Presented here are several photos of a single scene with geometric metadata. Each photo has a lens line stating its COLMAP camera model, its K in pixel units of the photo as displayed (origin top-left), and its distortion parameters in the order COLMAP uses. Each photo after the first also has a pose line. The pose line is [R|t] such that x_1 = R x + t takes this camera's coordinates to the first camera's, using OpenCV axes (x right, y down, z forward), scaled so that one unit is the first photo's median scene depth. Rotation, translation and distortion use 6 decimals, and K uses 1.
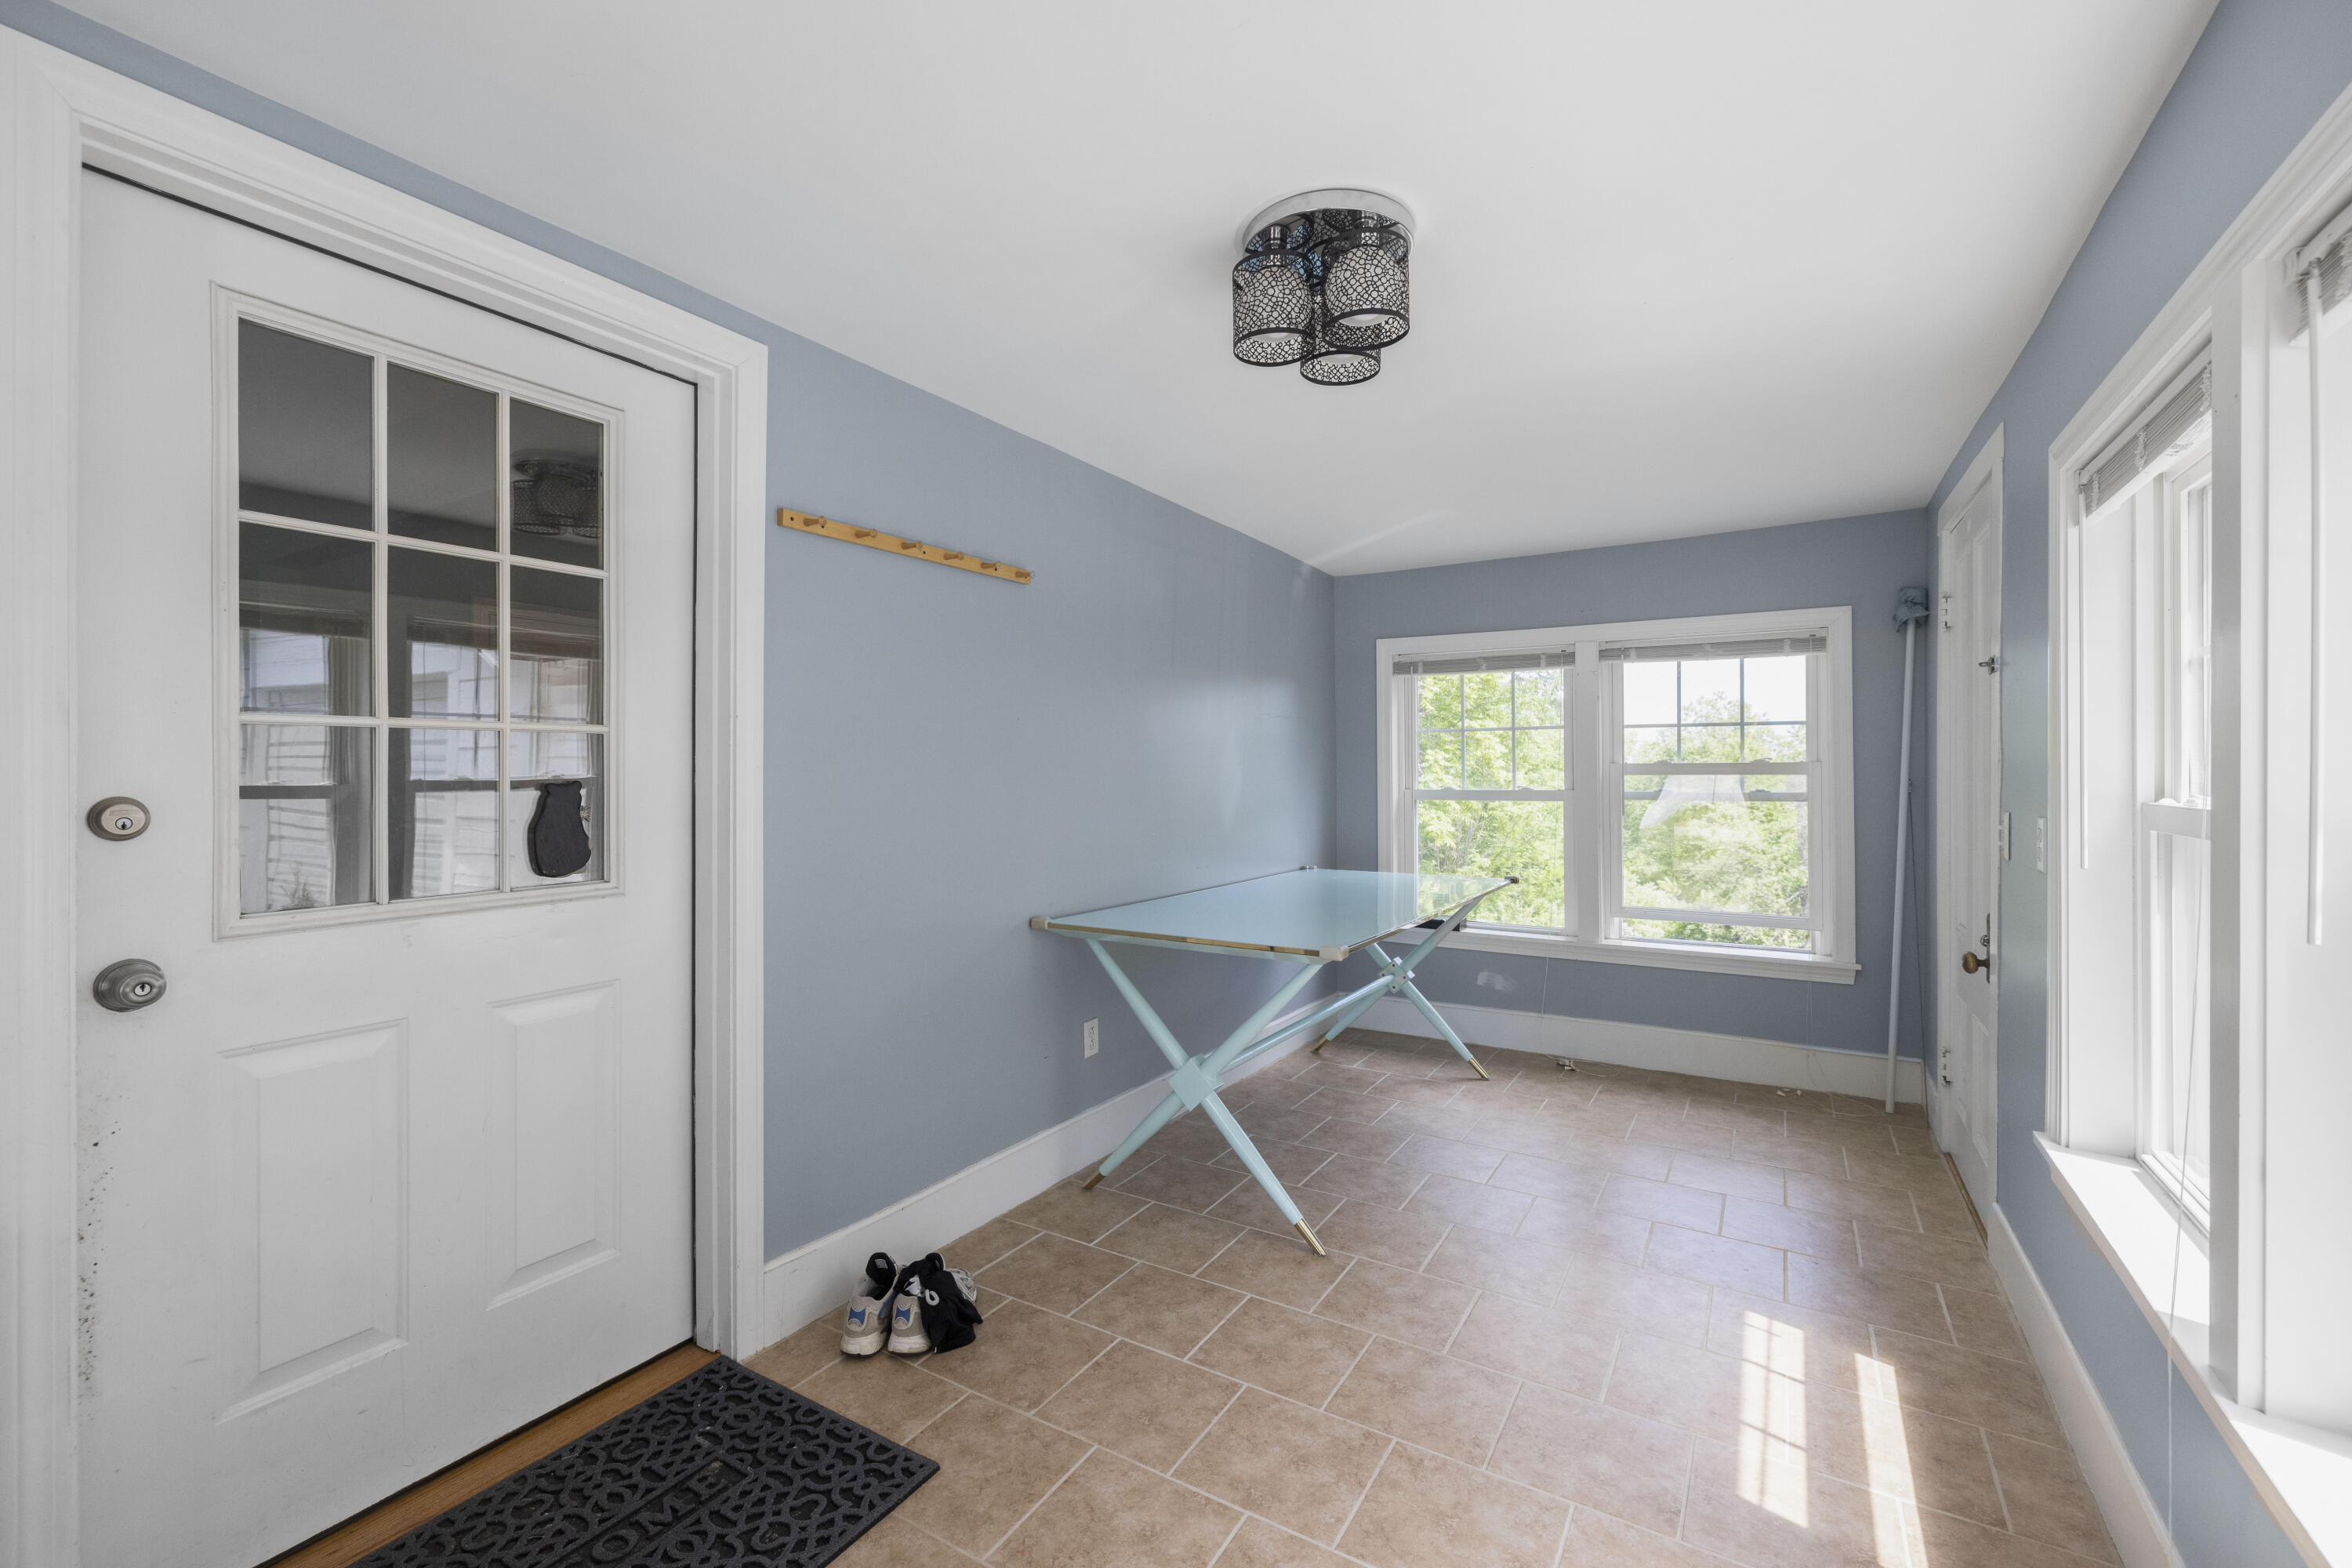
lens RADIAL K [[992.7, 0, 1170.6], [0, 992.7, 779.2], [0, 0, 1]] dist [0.000408, 0.000255]
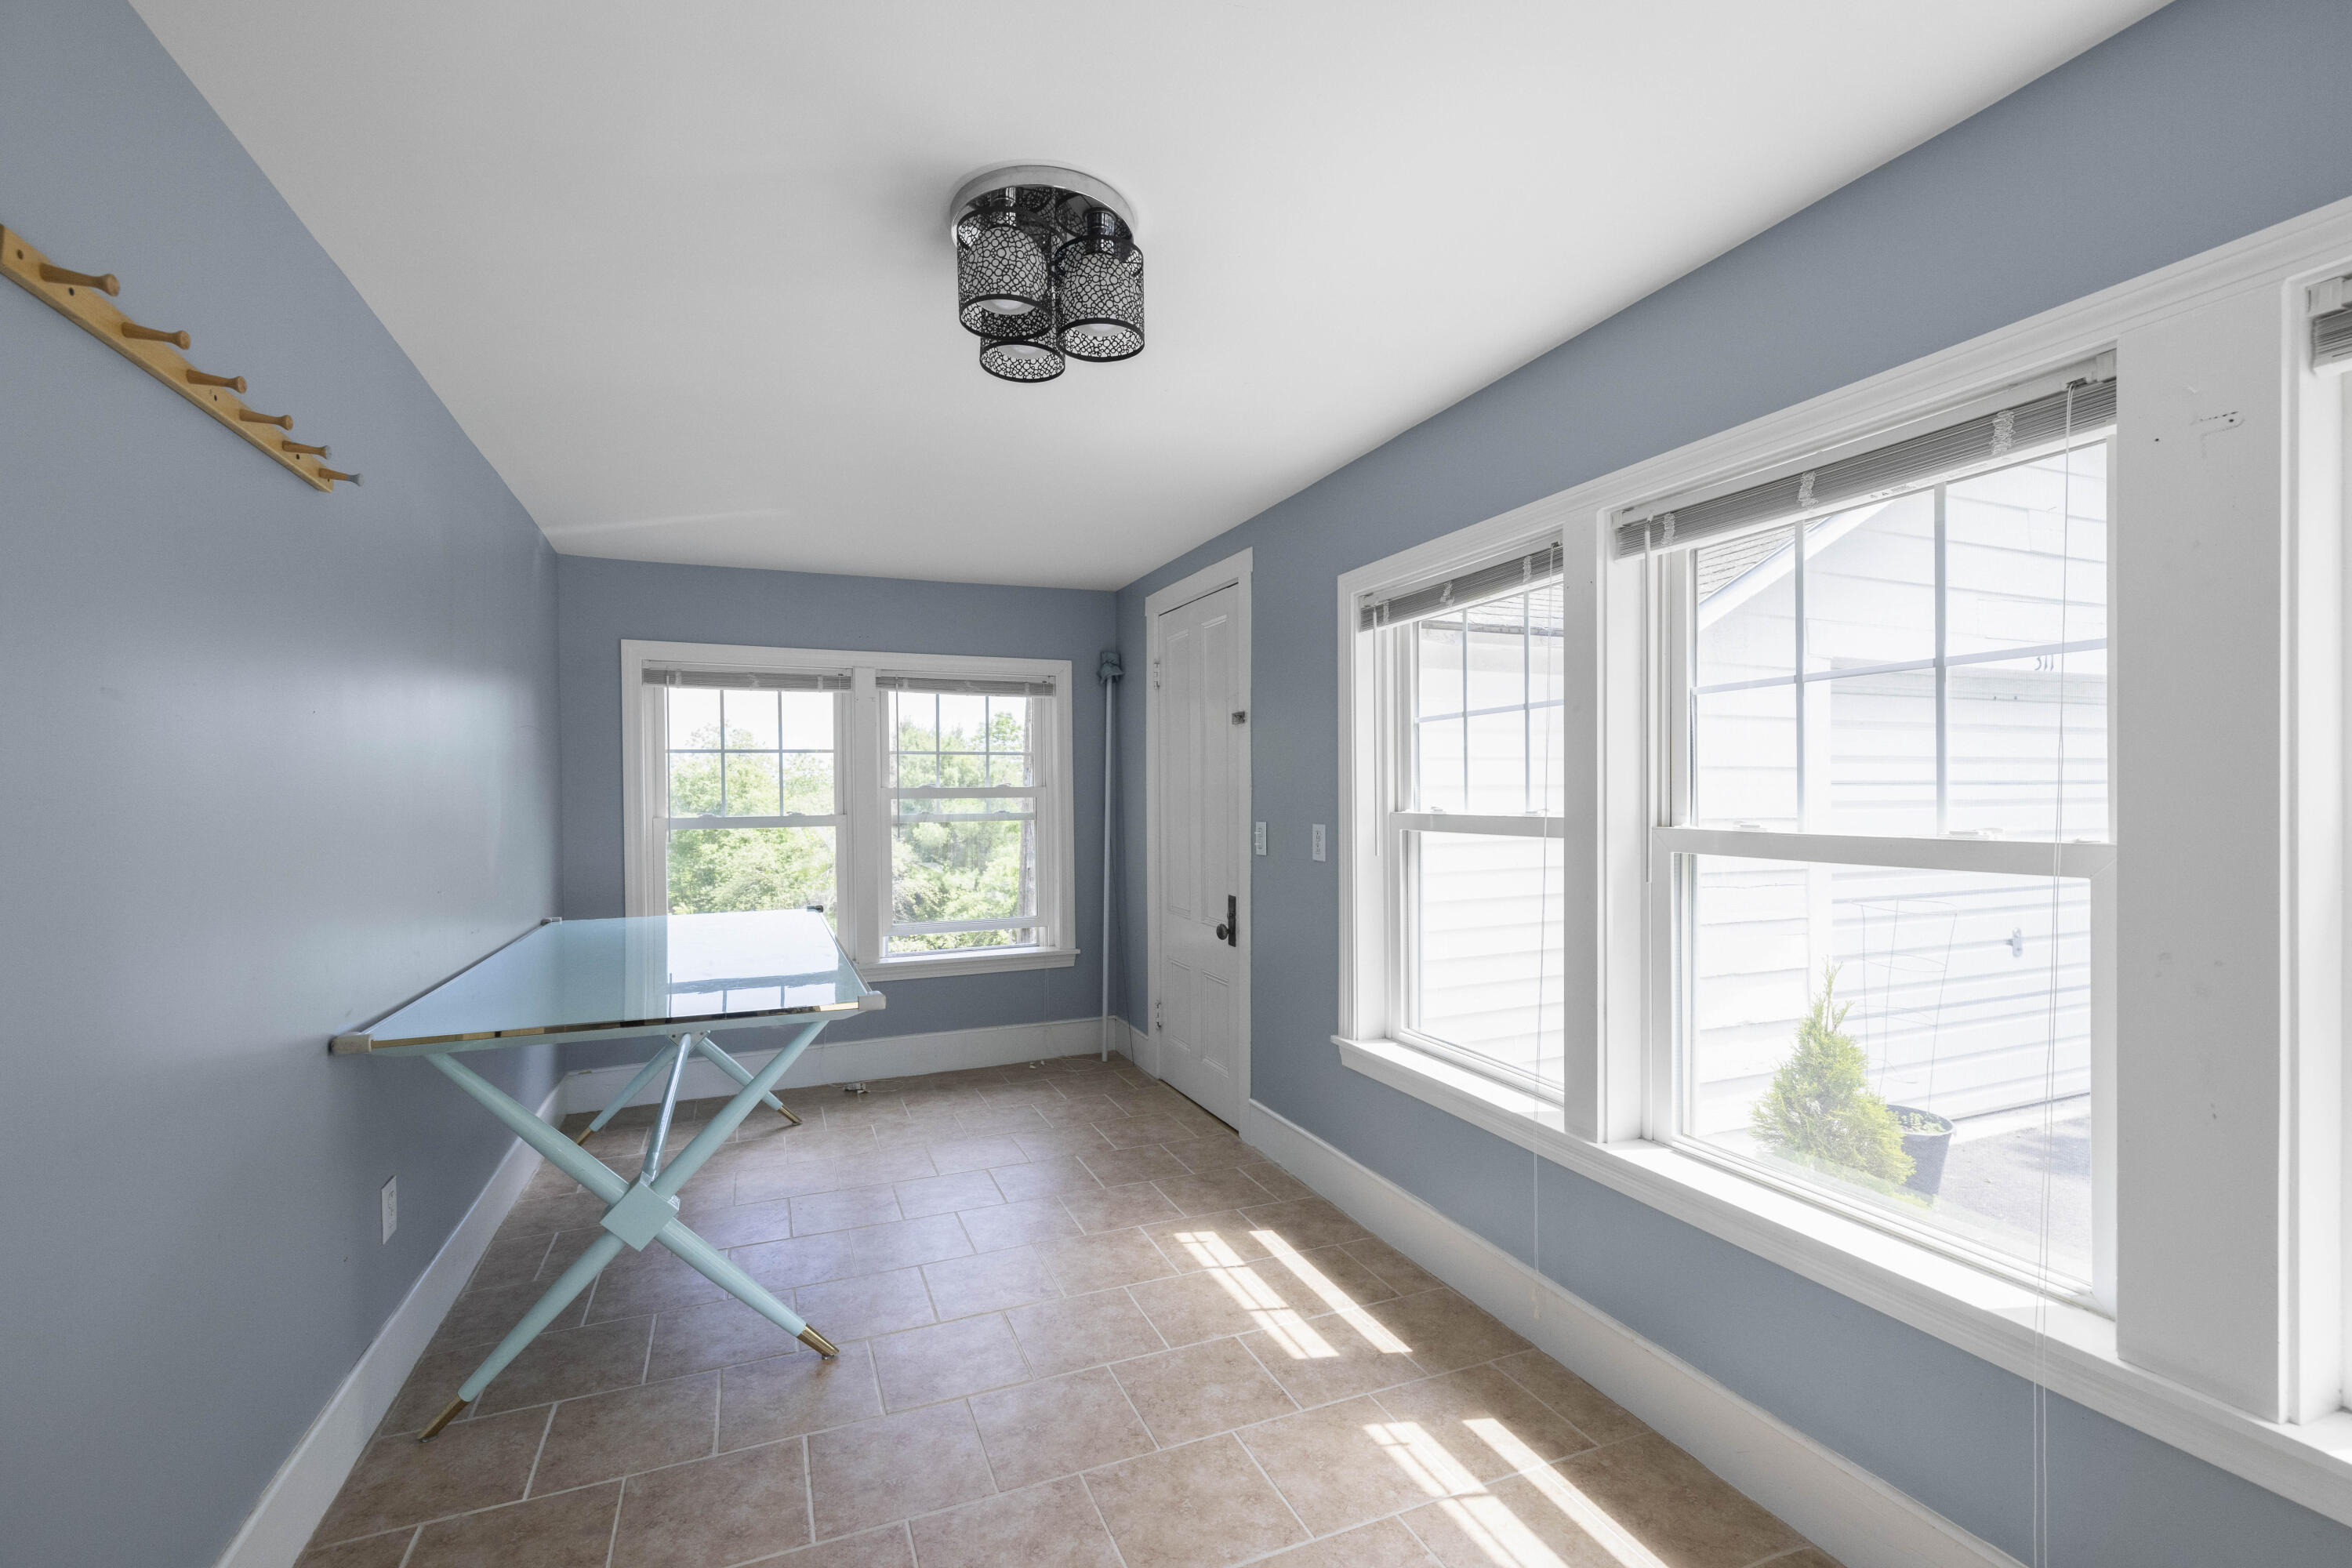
lens RADIAL K [[996.0, 0, 1174.2], [0, 996.0, 803.9], [0, 0, 1]] dist [-0.001823, -0.000053]
pose [[0.589811, -0.012045, 0.807452, -0.251125], [0.013618, 0.999895, 0.004968, -0.000347], [-0.807427, 0.008066, 0.589913, 0.168588]]
